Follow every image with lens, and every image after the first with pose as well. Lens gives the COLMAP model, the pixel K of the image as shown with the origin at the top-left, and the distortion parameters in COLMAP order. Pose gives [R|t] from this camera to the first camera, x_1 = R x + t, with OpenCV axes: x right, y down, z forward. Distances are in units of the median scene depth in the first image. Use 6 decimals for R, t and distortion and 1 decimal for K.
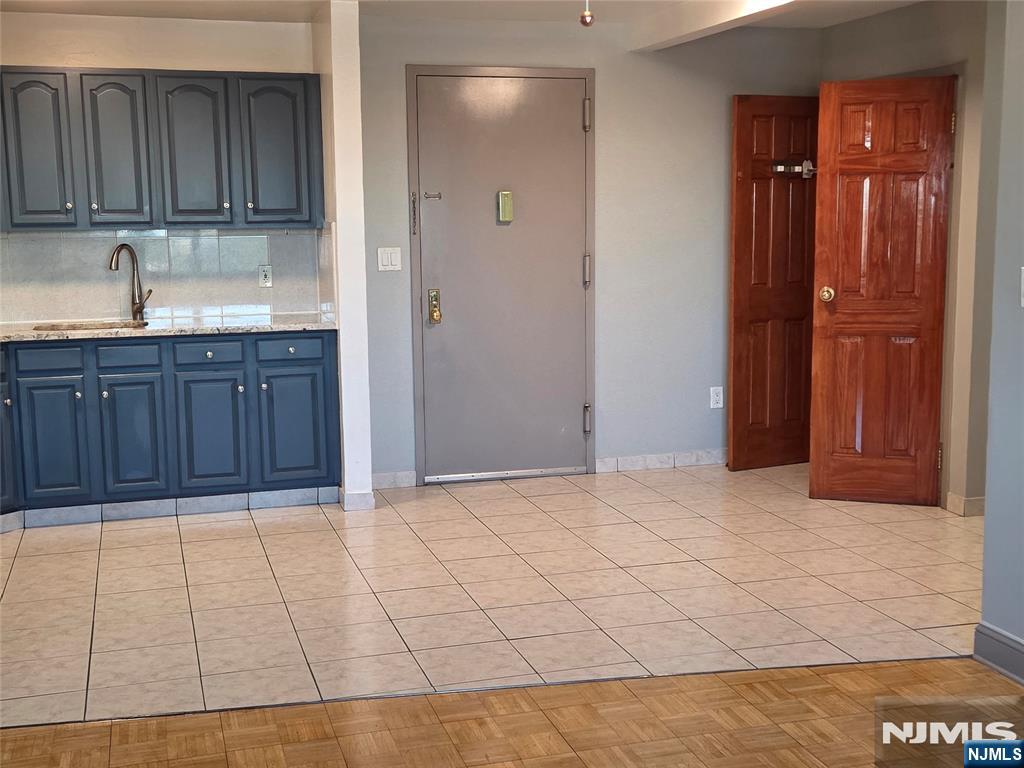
lens RADIAL K [[1273.8, 0, 509.7], [0, 1273.8, 385.2], [0, 0, 1]] dist [0.071850, 0.000000]
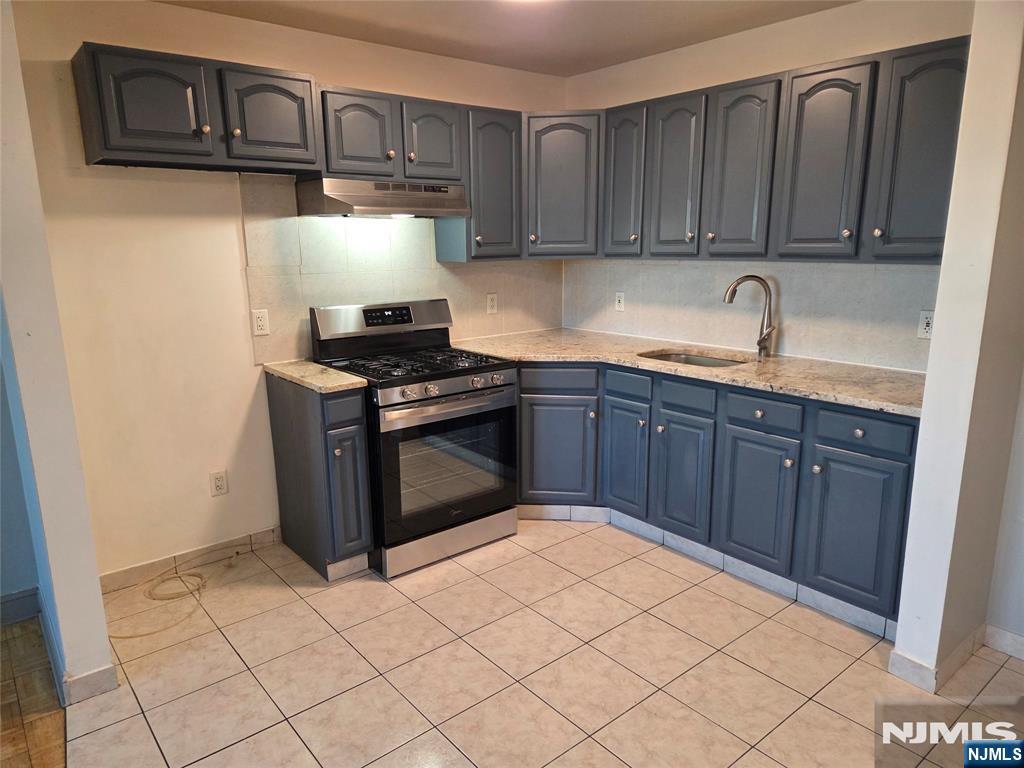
lens RADIAL K [[670.9, 0, 510.5], [0, 670.9, 388.6], [0, 0, 1]] dist [0.031669, 0.000311]
pose [[0.395200, 0.208087, -0.894716, 0.093740], [-0.123584, 0.977194, 0.172682, -0.094998], [0.910244, 0.042329, 0.411904, 0.653989]]
